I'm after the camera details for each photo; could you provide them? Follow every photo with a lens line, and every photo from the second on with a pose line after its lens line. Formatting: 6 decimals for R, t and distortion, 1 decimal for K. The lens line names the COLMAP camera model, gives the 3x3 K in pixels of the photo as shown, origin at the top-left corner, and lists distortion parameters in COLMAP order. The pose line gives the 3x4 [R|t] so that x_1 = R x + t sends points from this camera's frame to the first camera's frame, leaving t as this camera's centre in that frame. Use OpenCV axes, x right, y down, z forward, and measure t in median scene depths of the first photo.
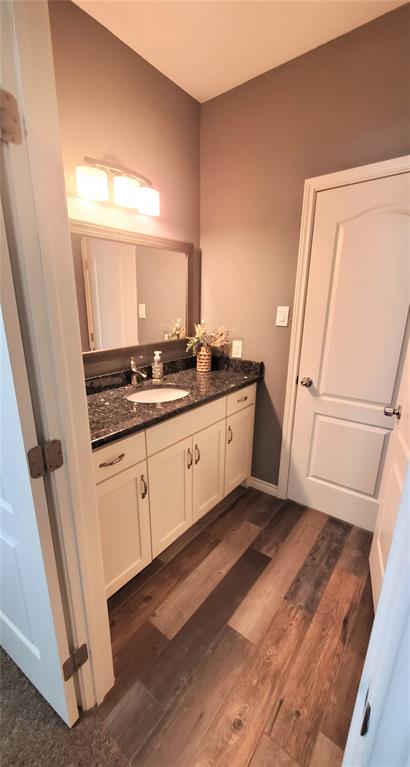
lens RADIAL K [[313.5, 0, 202.1], [0, 313.5, 383.4], [0, 0, 1]] dist [-0.000282, 0.001279]
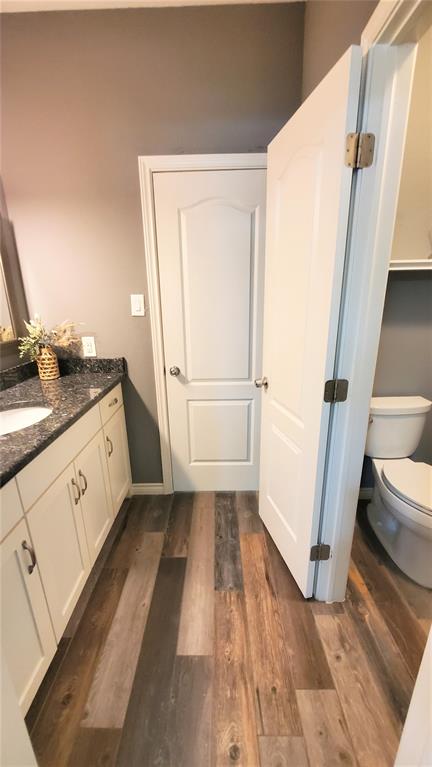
lens RADIAL K [[303.9, 0, 217.2], [0, 303.9, 384.8], [0, 0, 1]] dist [-0.000537, 0.000091]
pose [[0.791912, -0.184418, 0.582121, -0.148368], [0.173335, 0.981981, 0.075292, -0.012632], [-0.585517, 0.041277, 0.809609, 0.177263]]
